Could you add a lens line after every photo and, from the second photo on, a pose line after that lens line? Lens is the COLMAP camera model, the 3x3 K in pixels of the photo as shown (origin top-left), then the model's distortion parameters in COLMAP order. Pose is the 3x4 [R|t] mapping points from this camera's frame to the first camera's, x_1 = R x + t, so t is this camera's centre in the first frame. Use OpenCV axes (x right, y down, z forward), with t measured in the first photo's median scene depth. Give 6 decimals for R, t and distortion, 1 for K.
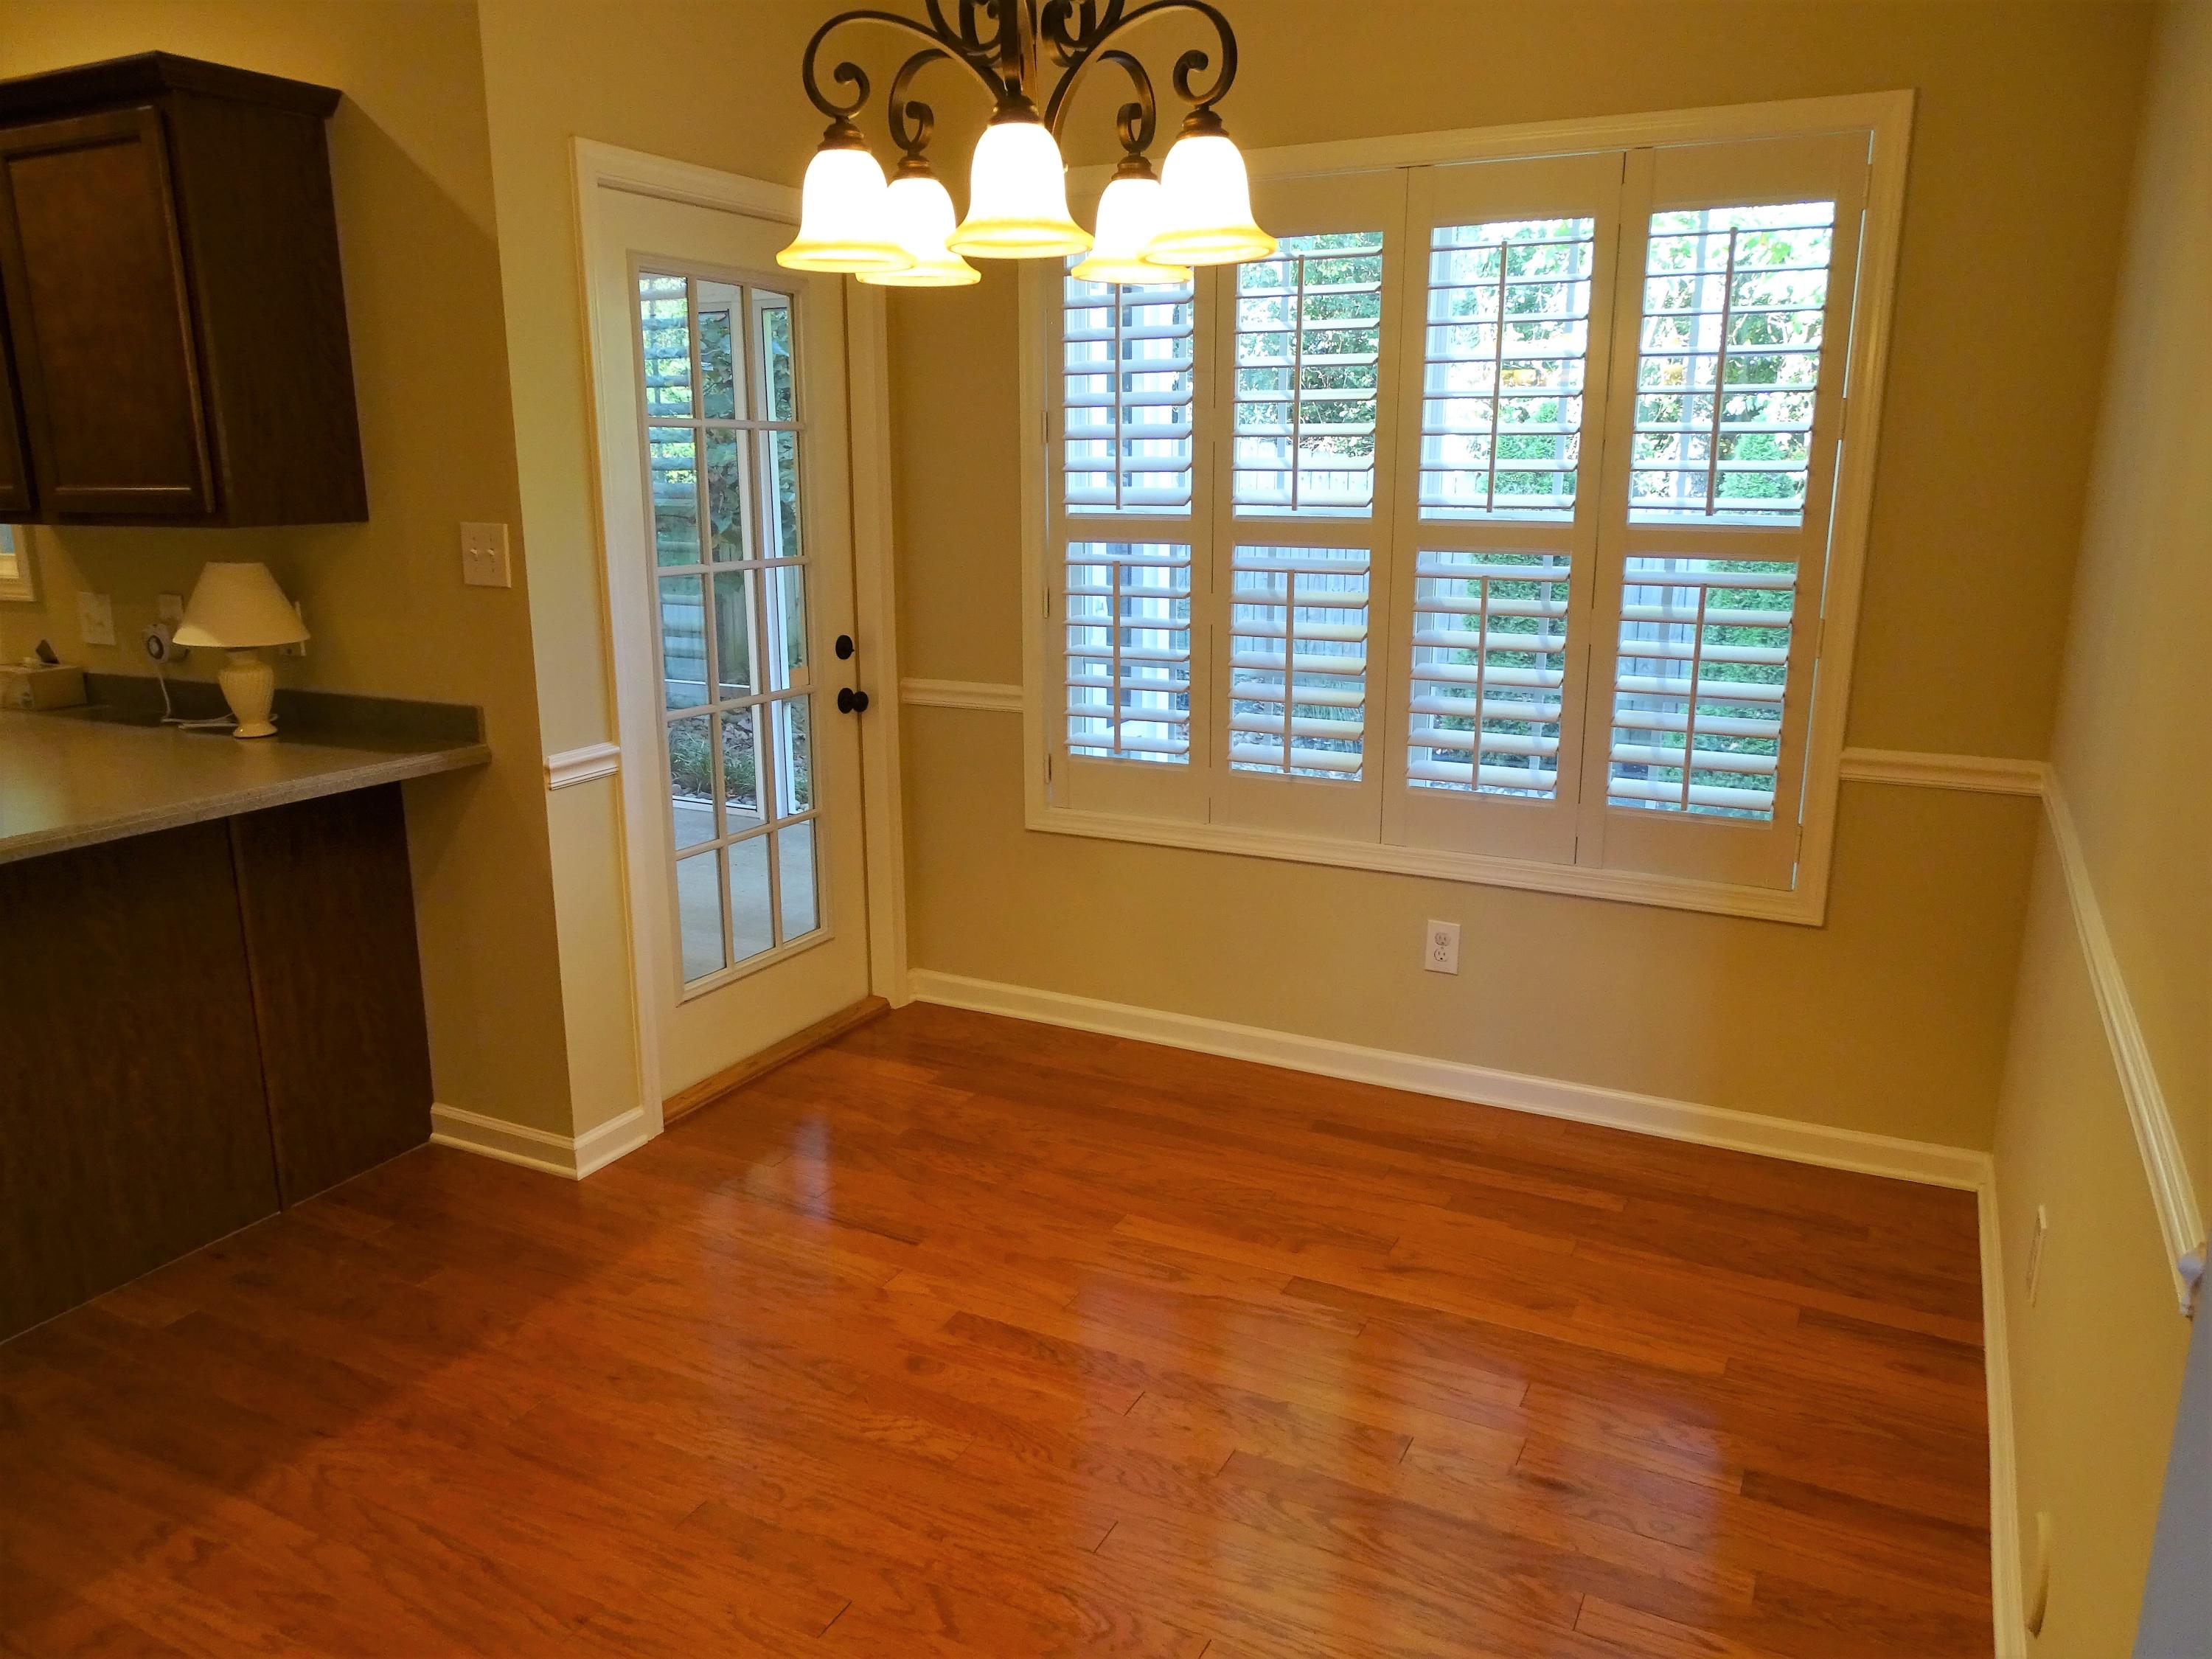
lens RADIAL K [[1577.2, 0, 1110.0], [0, 1577.2, 814.4], [0, 0, 1]] dist [0.004635, 0.003769]
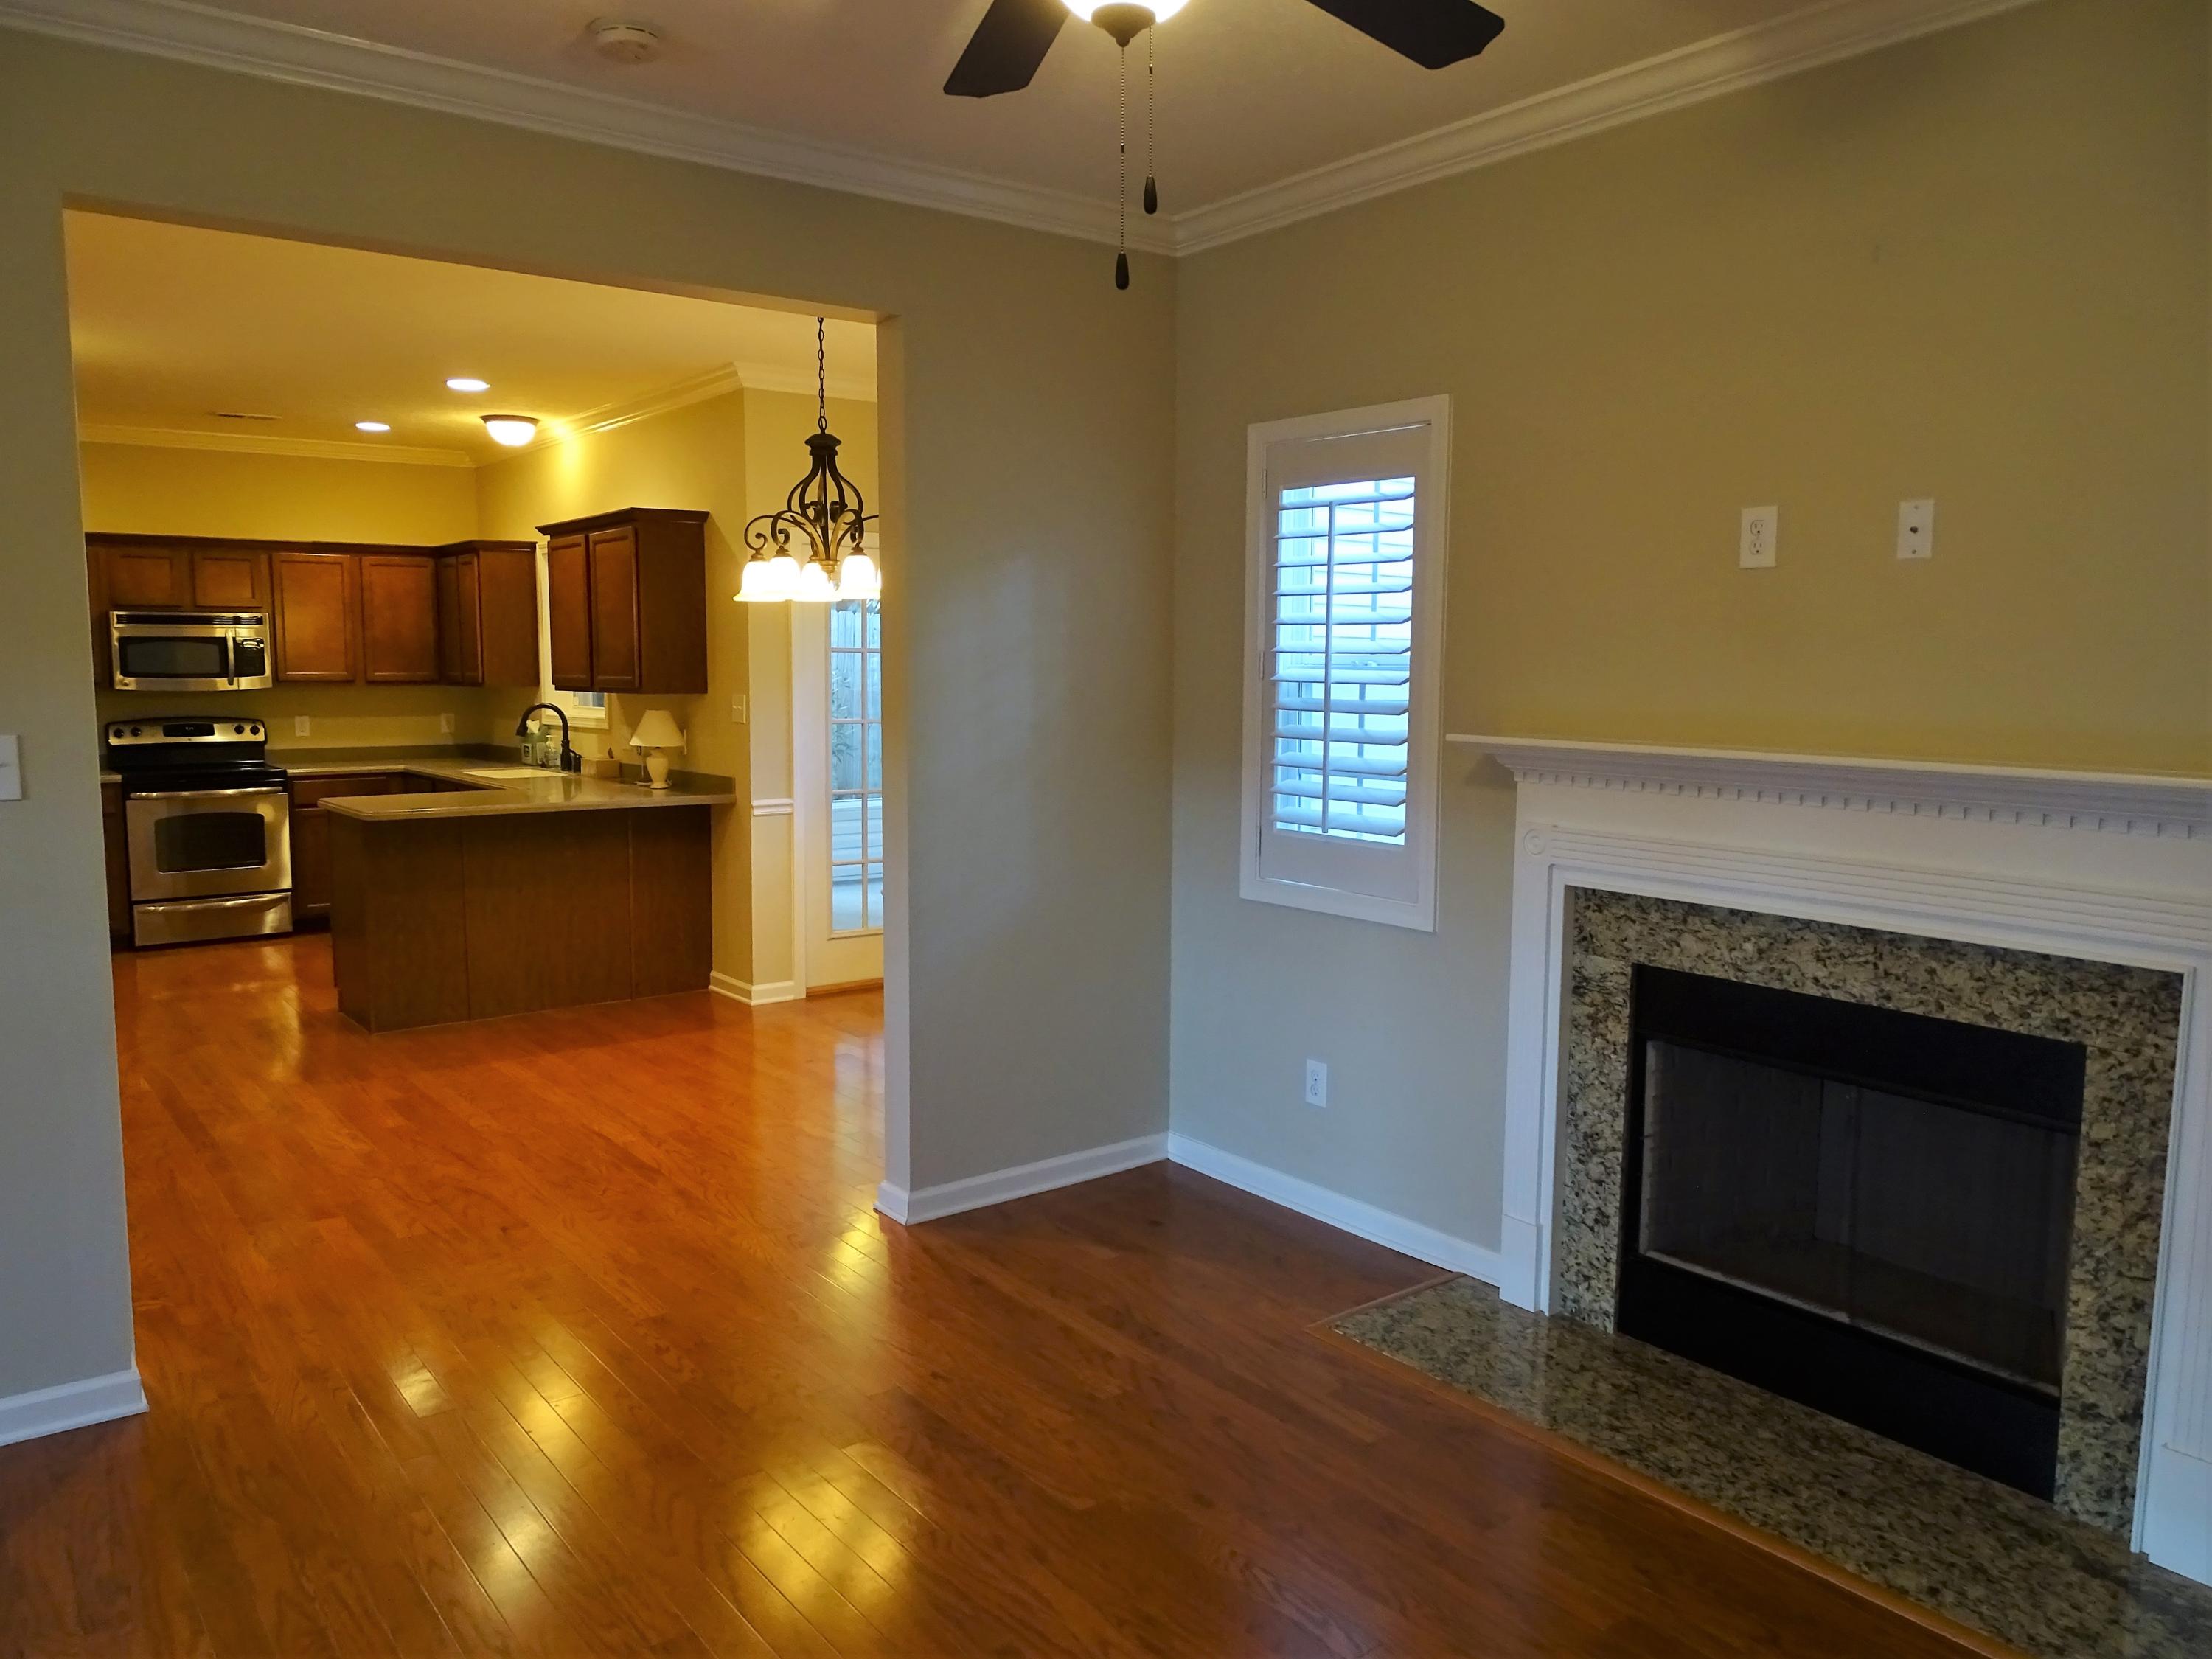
lens RADIAL K [[1577.2, 0, 1101.5], [0, 1577.2, 815.3], [0, 0, 1]] dist [0.004635, 0.003769]
pose [[0.907430, 0.055657, -0.416500, 0.960533], [-0.110061, 0.988067, -0.107755, 0.160305], [0.405533, 0.143620, 0.902727, -0.747423]]
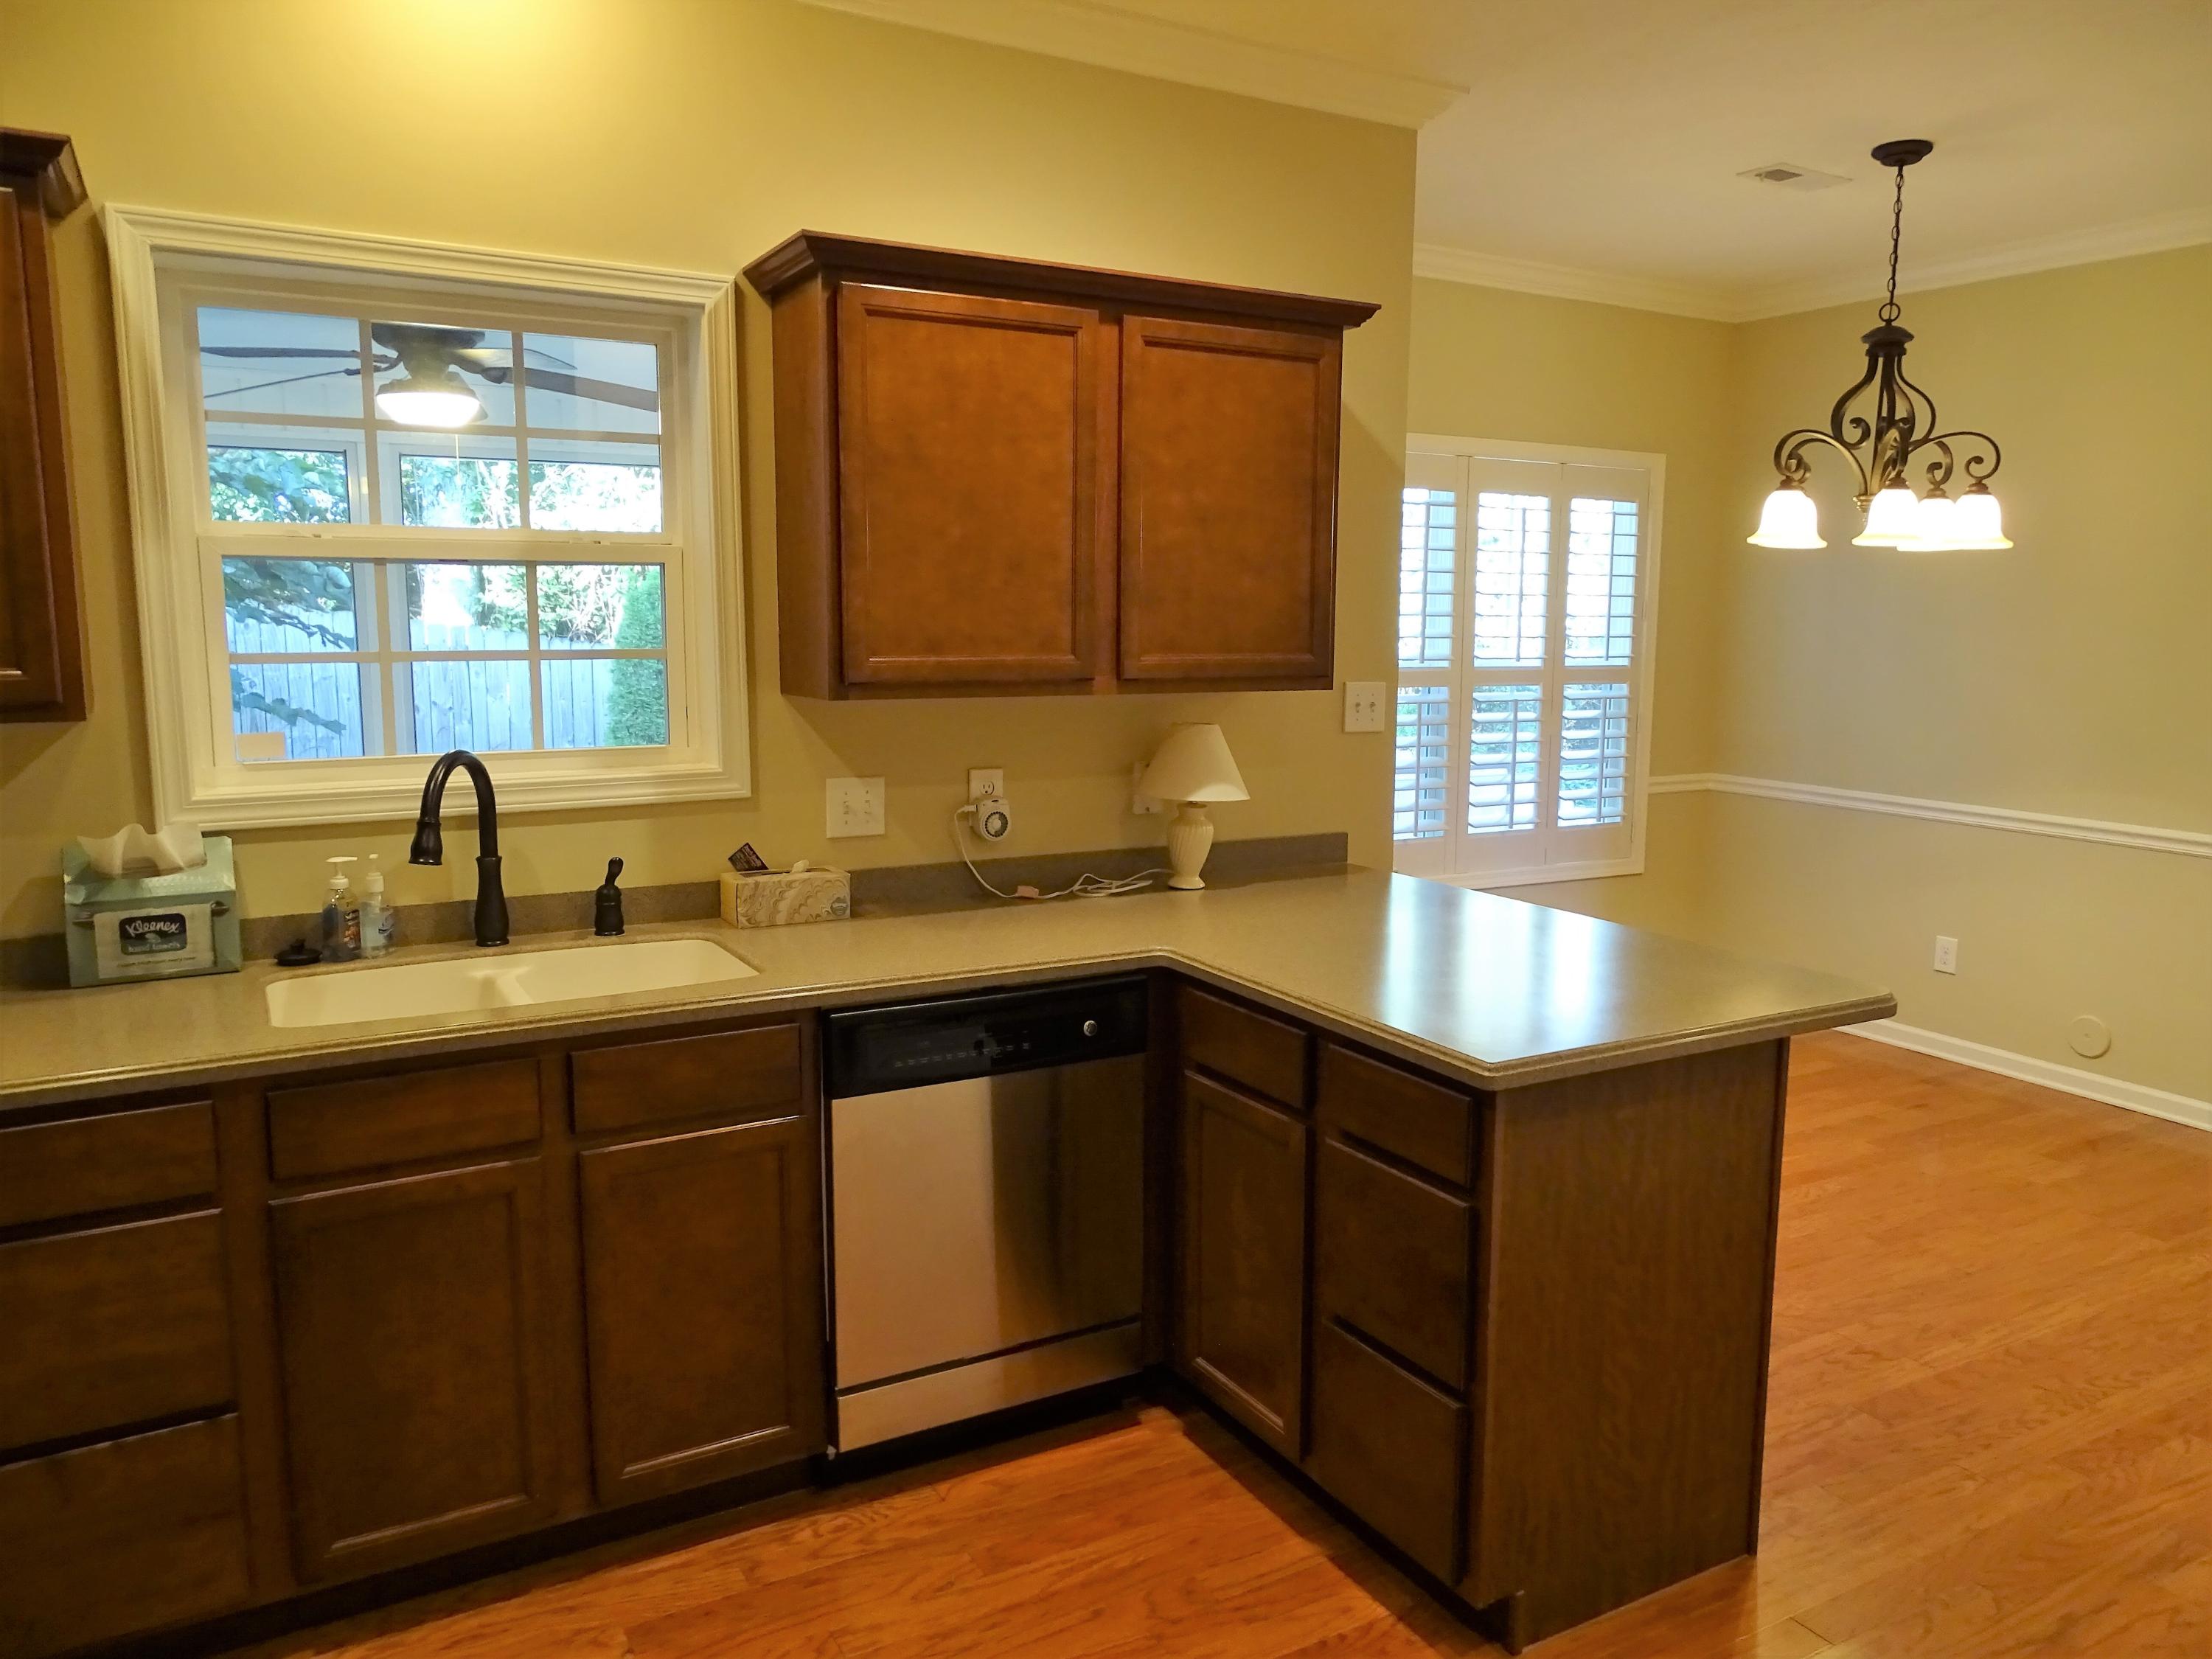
lens RADIAL K [[1577.2, 0, 1066.9], [0, 1577.2, 833.6], [0, 0, 1]] dist [0.004635, 0.003769]
pose [[0.570115, -0.104398, 0.814905, -1.482702], [0.176201, 0.984350, 0.002833, -0.104468], [-0.802447, 0.141972, 0.579588, 0.457761]]
